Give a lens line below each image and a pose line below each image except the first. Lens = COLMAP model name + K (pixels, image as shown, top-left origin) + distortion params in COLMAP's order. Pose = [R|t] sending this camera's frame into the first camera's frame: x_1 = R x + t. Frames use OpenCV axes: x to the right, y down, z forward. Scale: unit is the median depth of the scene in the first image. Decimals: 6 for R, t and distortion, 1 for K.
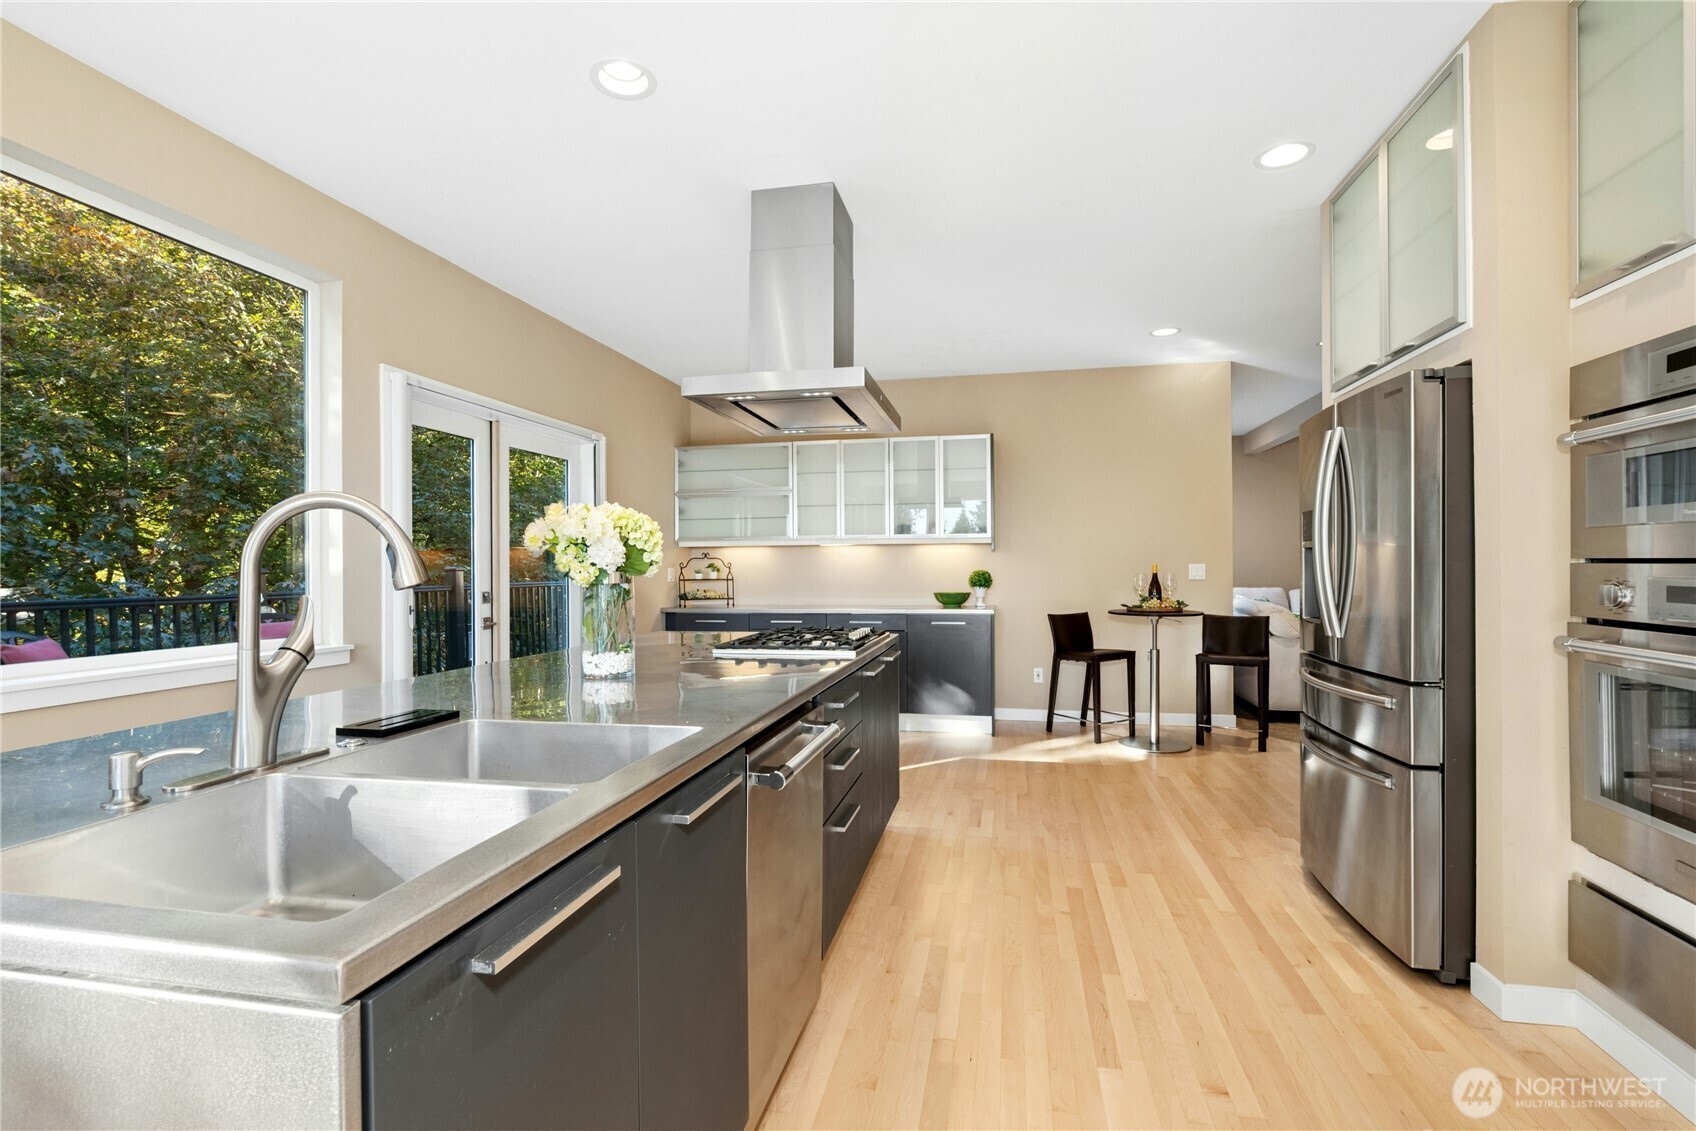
lens RADIAL K [[773.7, 0, 840.4], [0, 773.7, 566.5], [0, 0, 1]] dist [-0.004558, -0.000582]
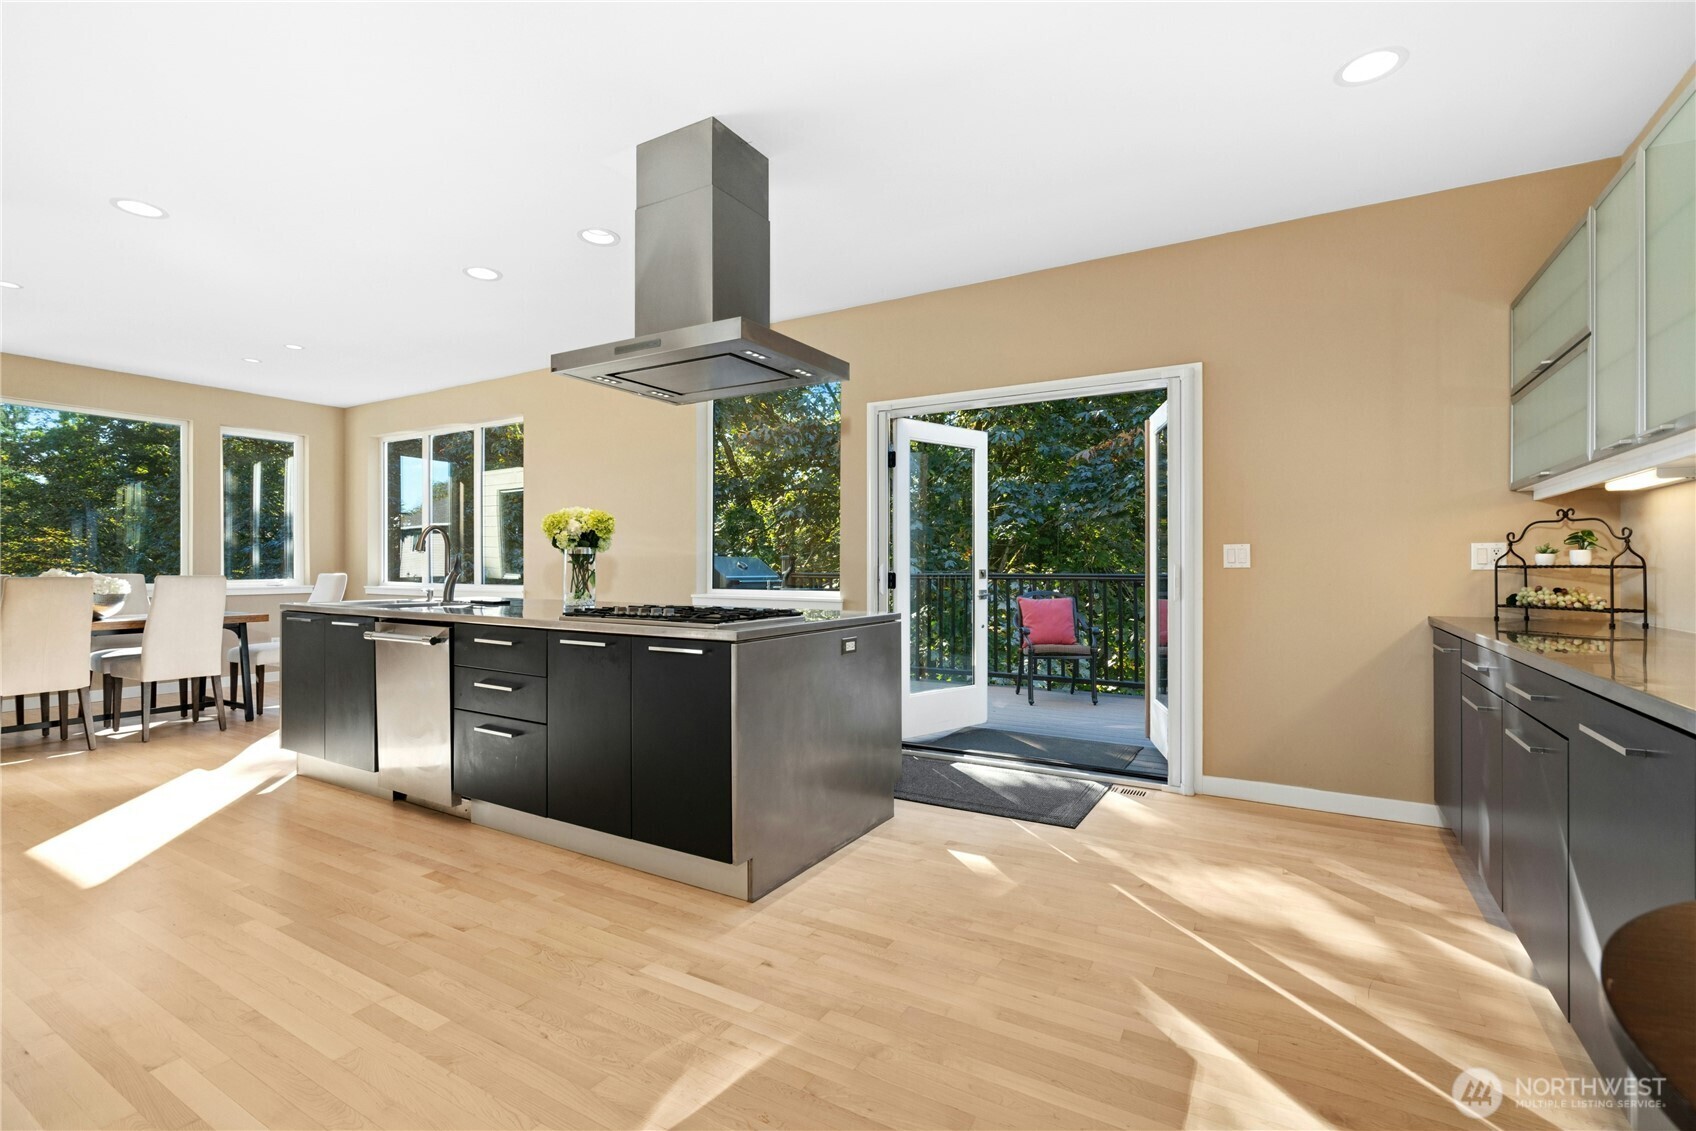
lens RADIAL K [[773.7, 0, 849.0], [0, 773.7, 566.1], [0, 0, 1]] dist [-0.004558, -0.000582]
pose [[-0.319746, 0.004913, -0.947490, 0.699030], [-0.001220, 0.999984, 0.005597, 0.025617], [0.947502, 0.002946, -0.319735, 1.316410]]
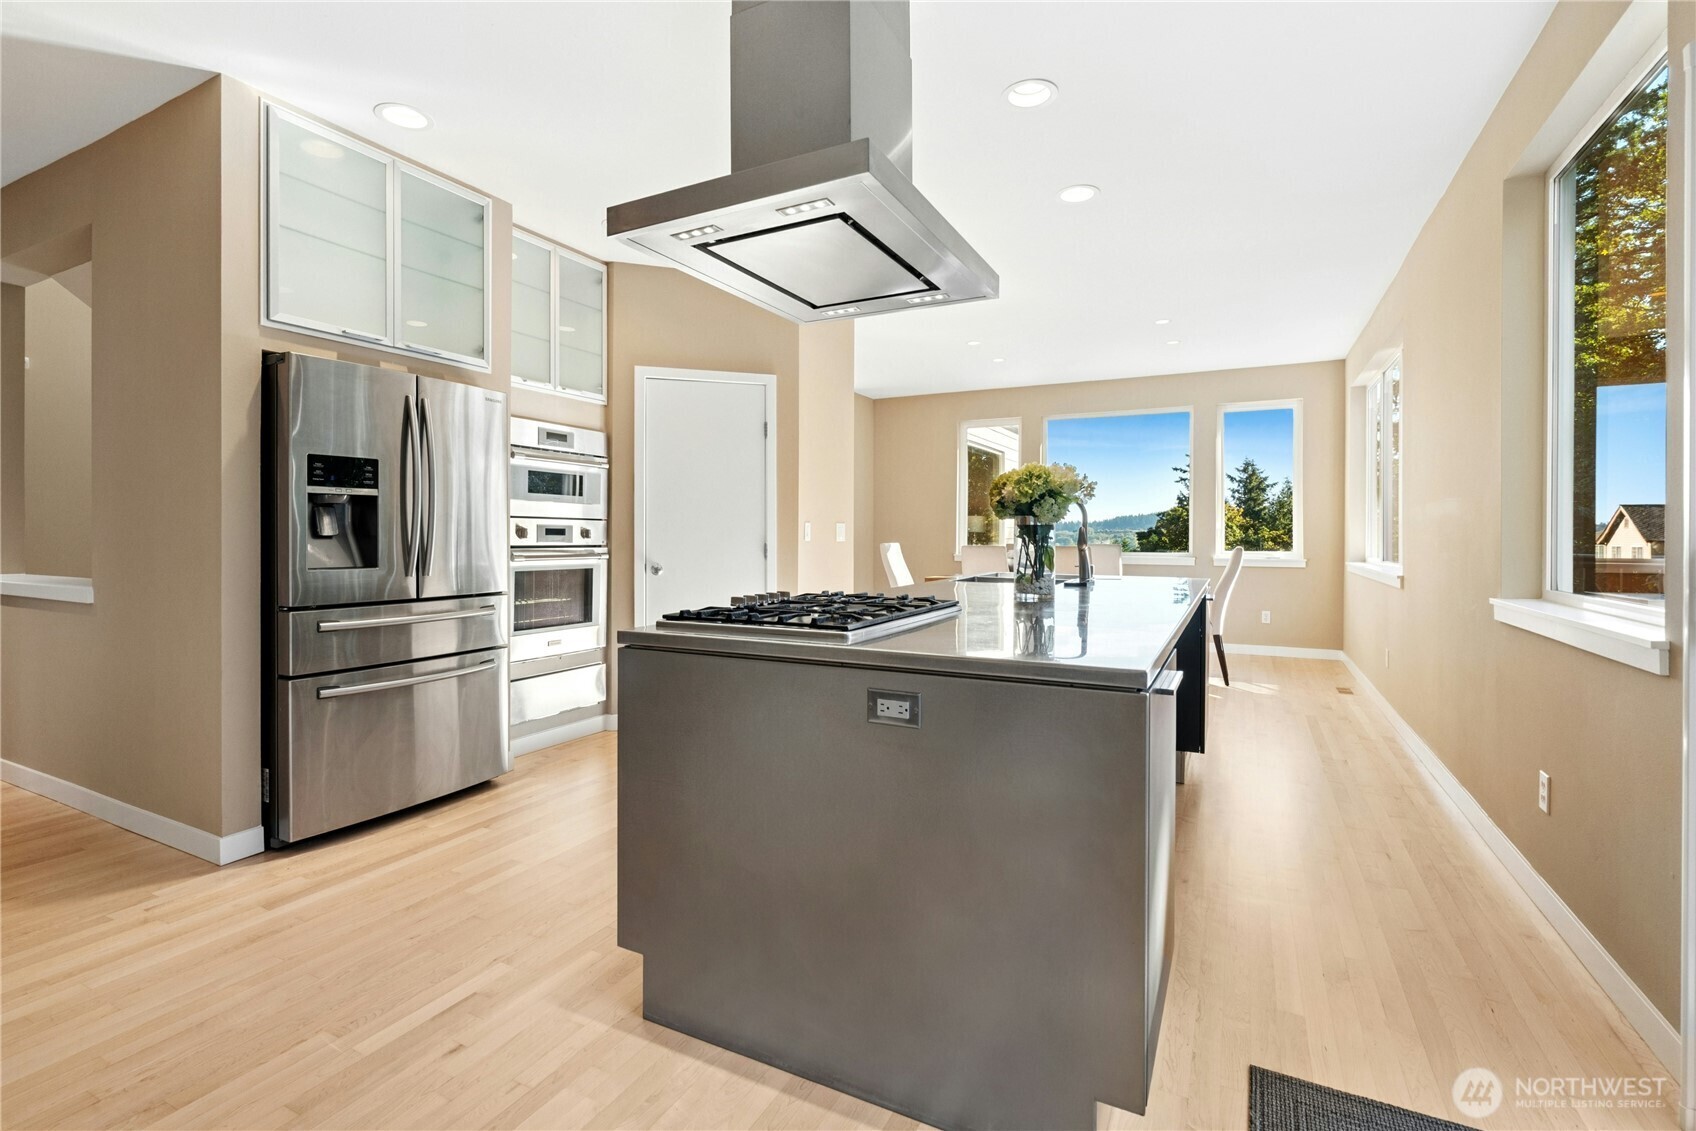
lens RADIAL K [[773.7, 0, 841.0], [0, 773.7, 551.1], [0, 0, 1]] dist [-0.004558, -0.000582]
pose [[-0.963783, 0.001370, 0.266684, -0.203470], [0.006419, 0.999816, 0.018064, 0.028262], [-0.266610, 0.019122, -0.963615, 1.449174]]
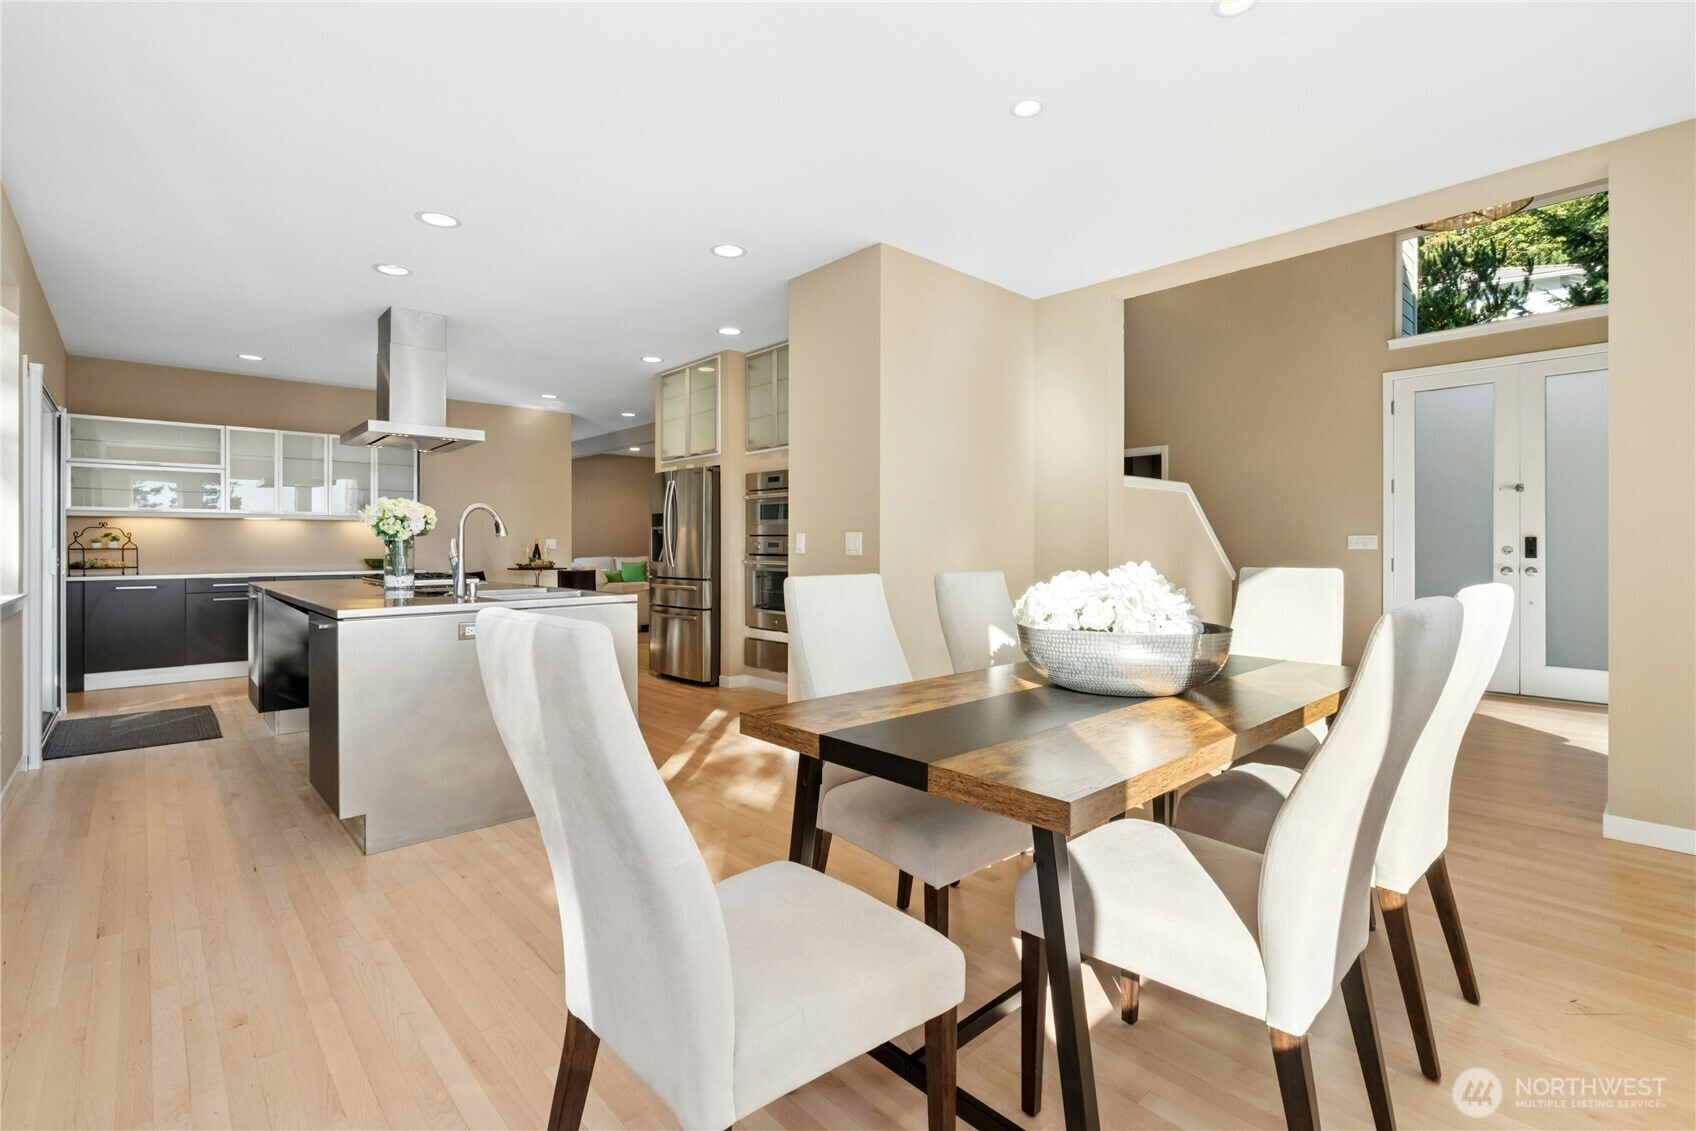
lens RADIAL K [[773.7, 0, 845.2], [0, 773.7, 551.5], [0, 0, 1]] dist [-0.004558, -0.000582]
pose [[0.575963, -0.001868, 0.817474, -0.773501], [-0.002702, 0.999988, 0.004189, 0.024153], [-0.817471, -0.004622, 0.575951, -0.636192]]
